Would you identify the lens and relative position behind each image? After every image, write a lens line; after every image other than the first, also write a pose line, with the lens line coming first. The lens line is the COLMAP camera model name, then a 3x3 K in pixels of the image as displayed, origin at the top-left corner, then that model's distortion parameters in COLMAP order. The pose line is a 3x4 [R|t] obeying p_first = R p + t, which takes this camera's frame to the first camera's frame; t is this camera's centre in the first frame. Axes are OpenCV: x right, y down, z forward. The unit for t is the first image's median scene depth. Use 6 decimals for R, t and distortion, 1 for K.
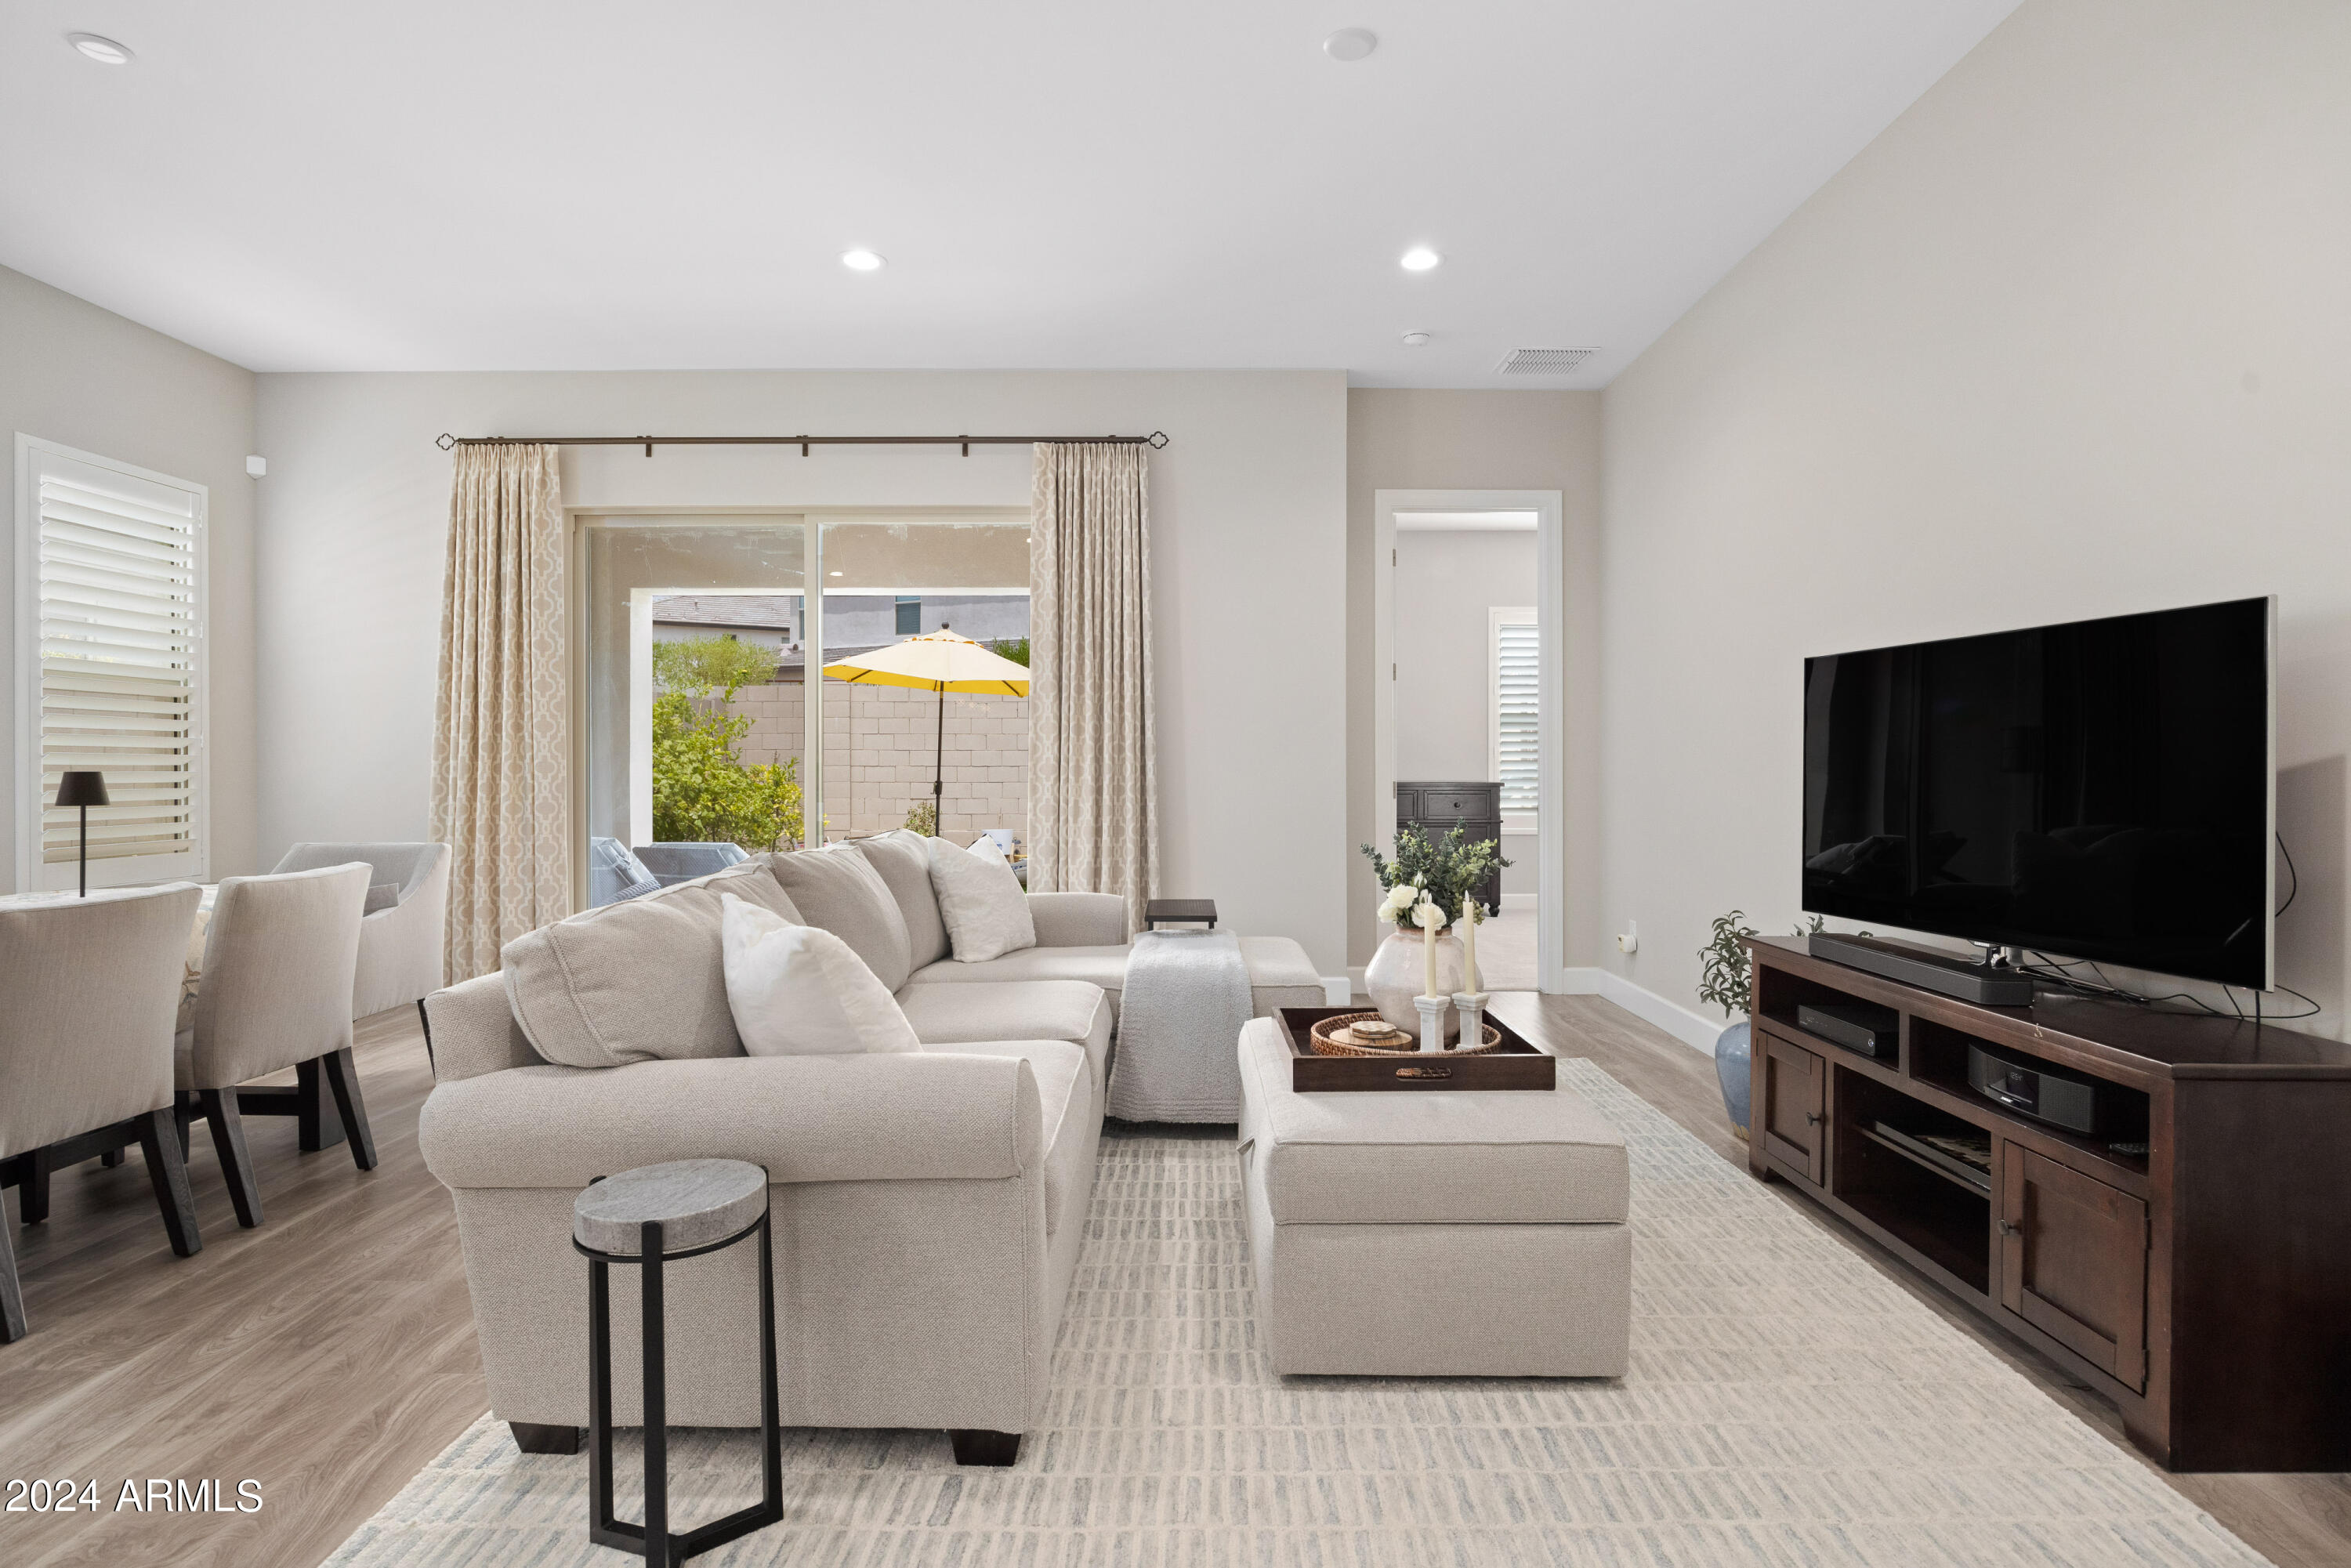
lens RADIAL K [[1216.6, 0, 1173.7], [0, 1216.6, 764.2], [0, 0, 1]] dist [-0.006295, -0.000057]
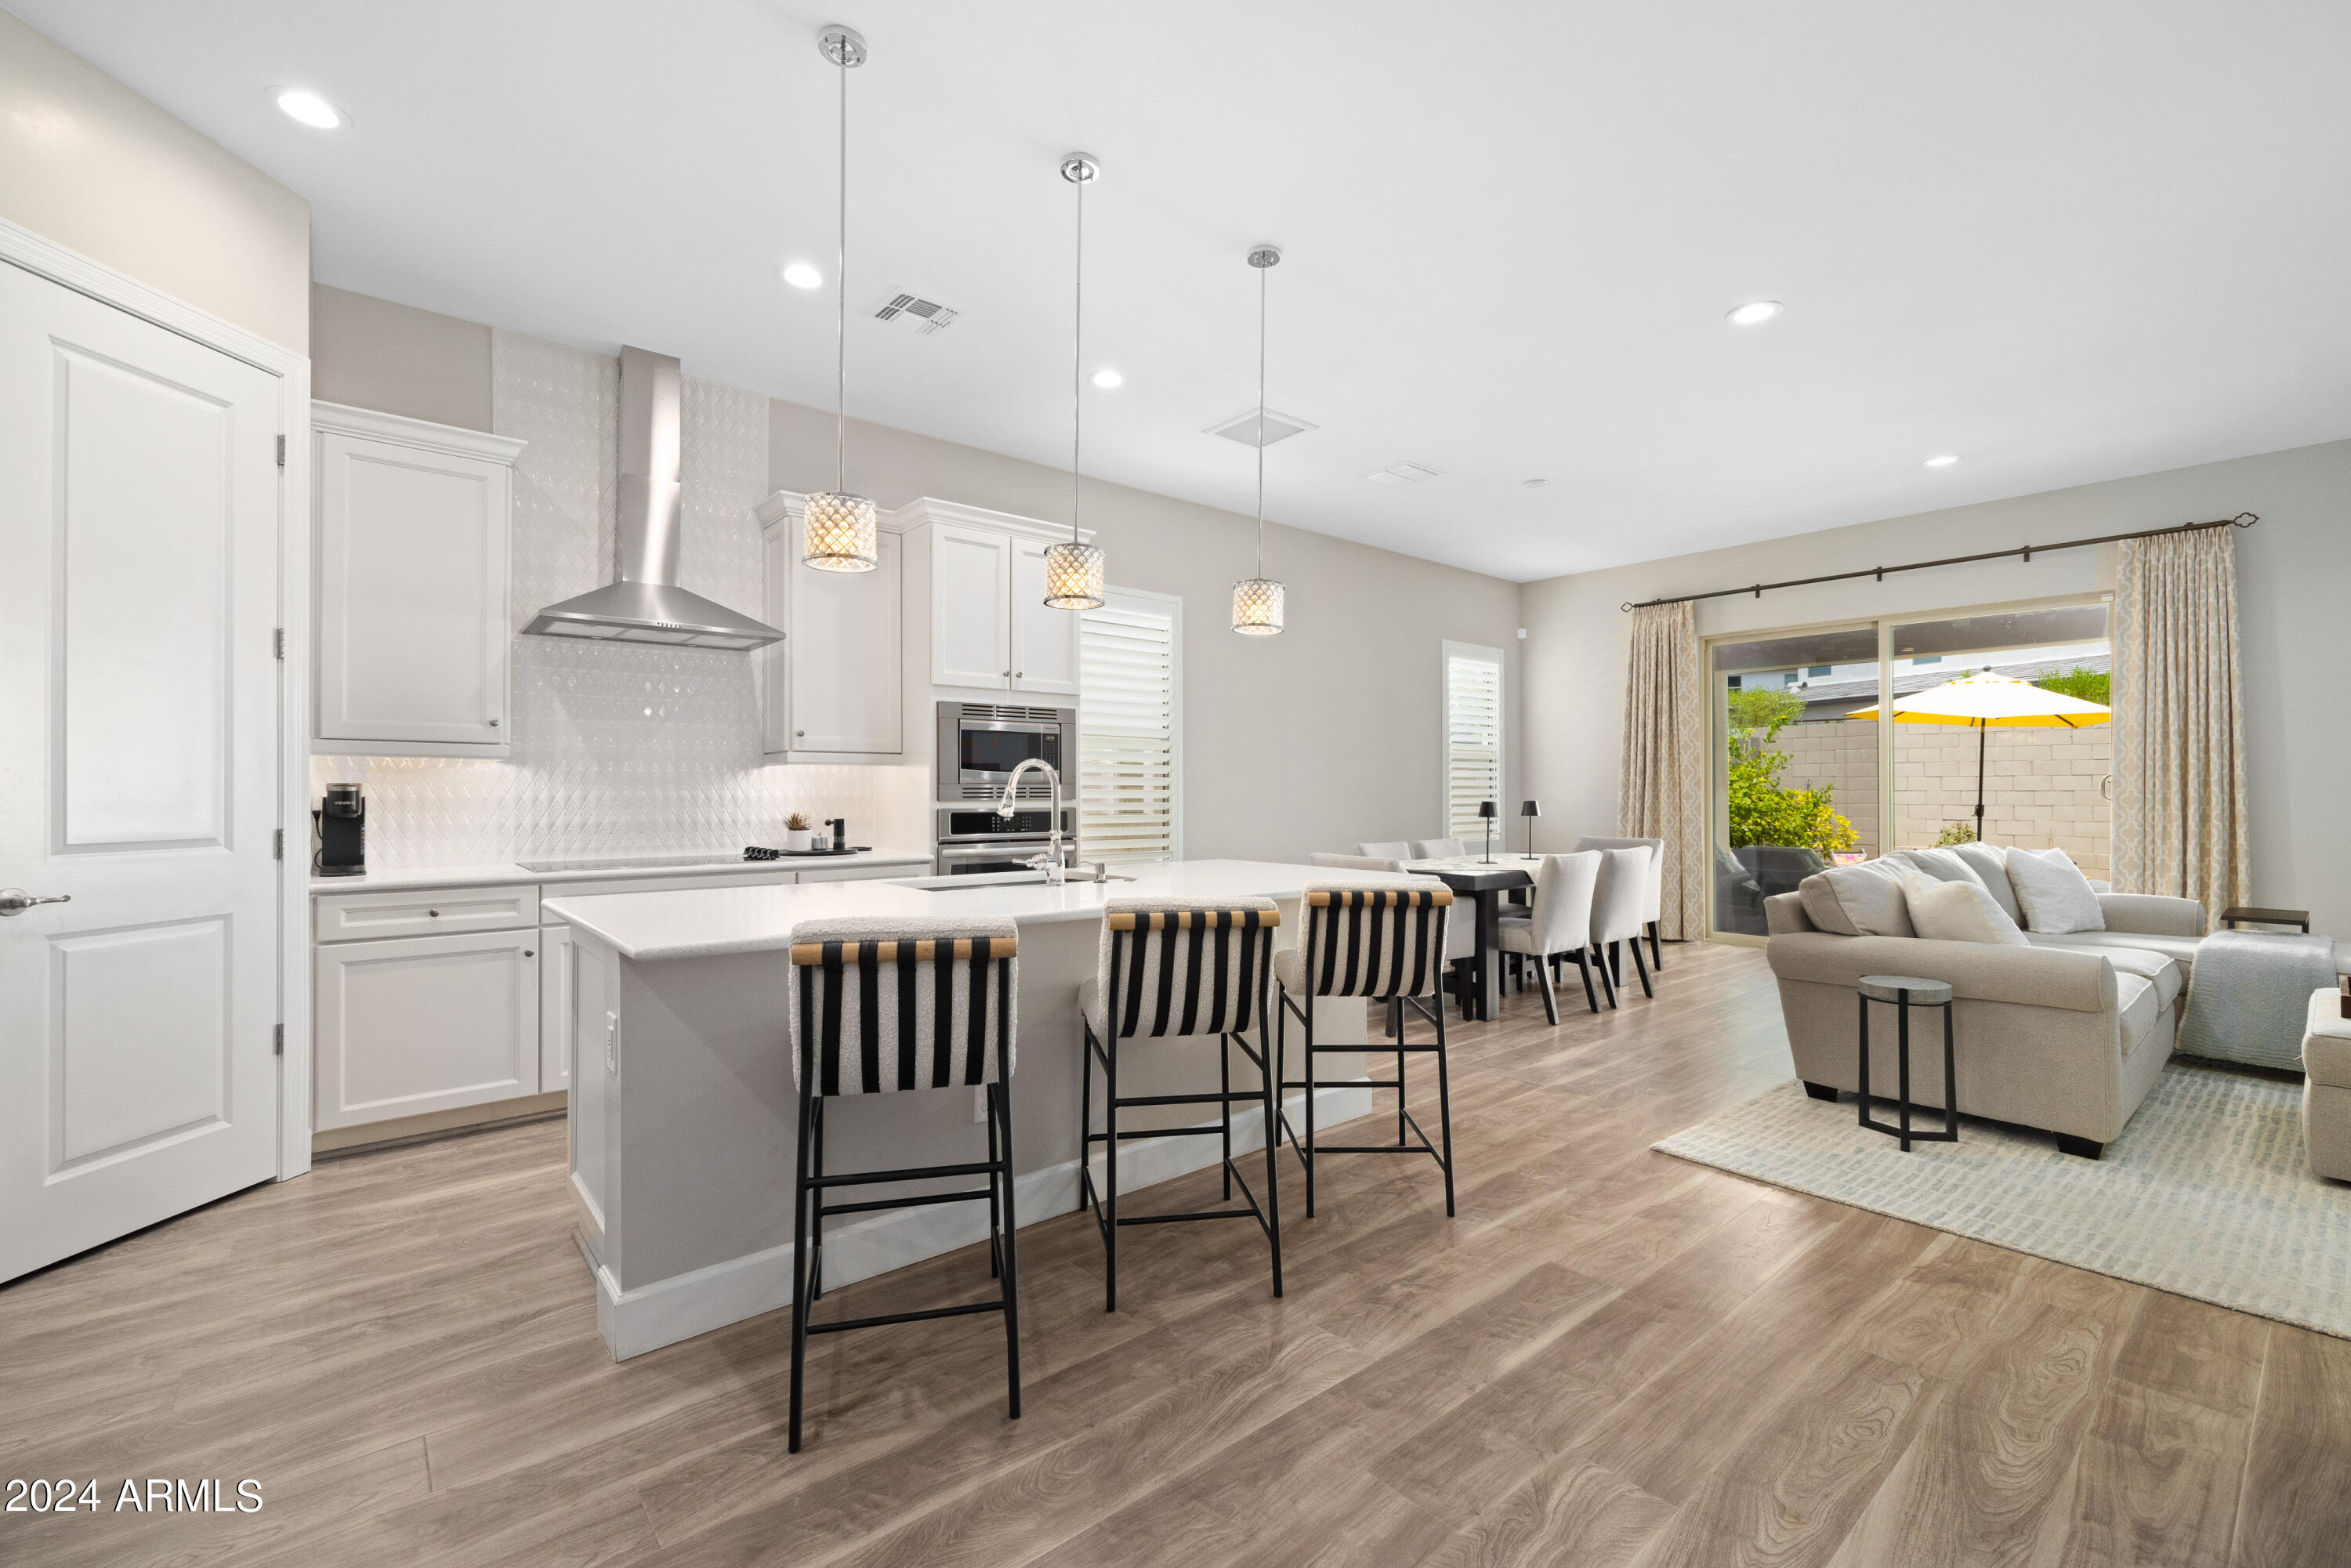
lens RADIAL K [[974.9, 0, 1155.5], [0, 974.9, 788.4], [0, 0, 1]] dist [0.006479, -0.001000]
pose [[0.640986, -0.000586, -0.767552, 0.054631], [0.003406, 0.999992, 0.002081, -0.019683], [0.767545, -0.003948, 0.640983, -0.595610]]
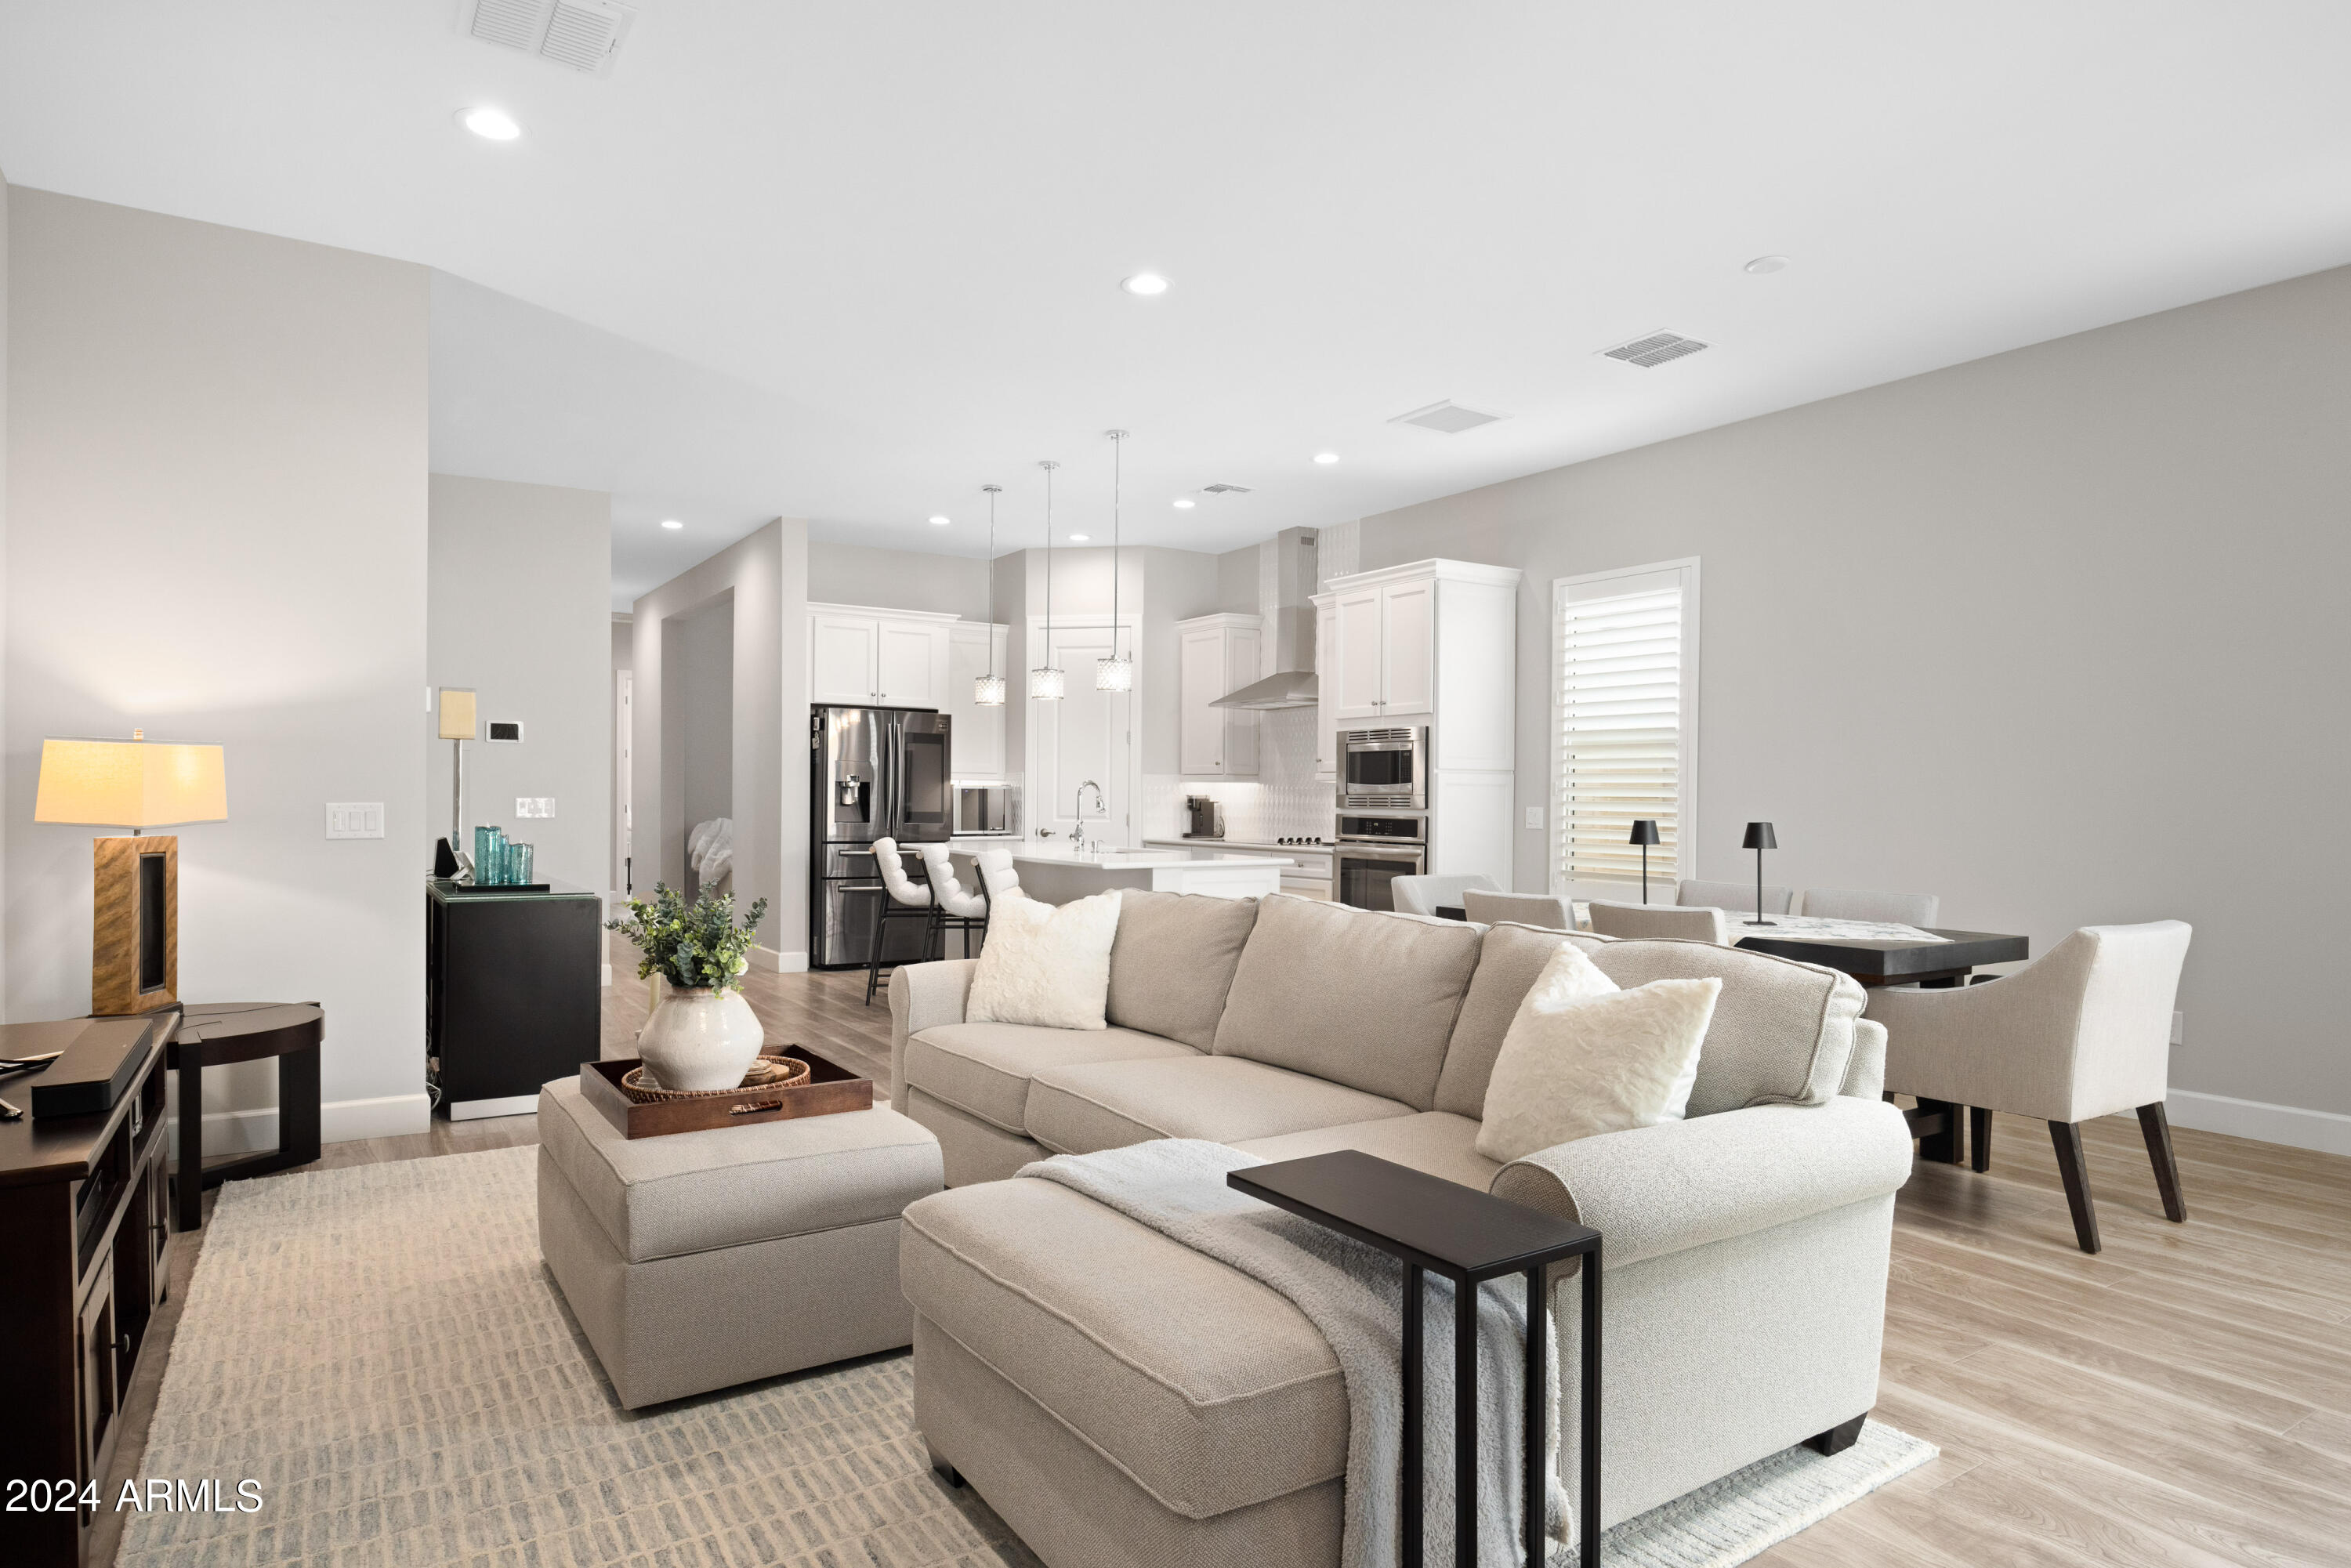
lens RADIAL K [[1317.0, 0, 1195.8], [0, 1317.0, 796.7], [0, 0, 1]] dist [-0.005184, 0.000161]
pose [[-0.822934, -0.006991, -0.568094, 0.336271], [-0.005497, 0.999975, -0.004344, -0.010848], [0.568110, -0.000452, -0.822953, 1.471482]]
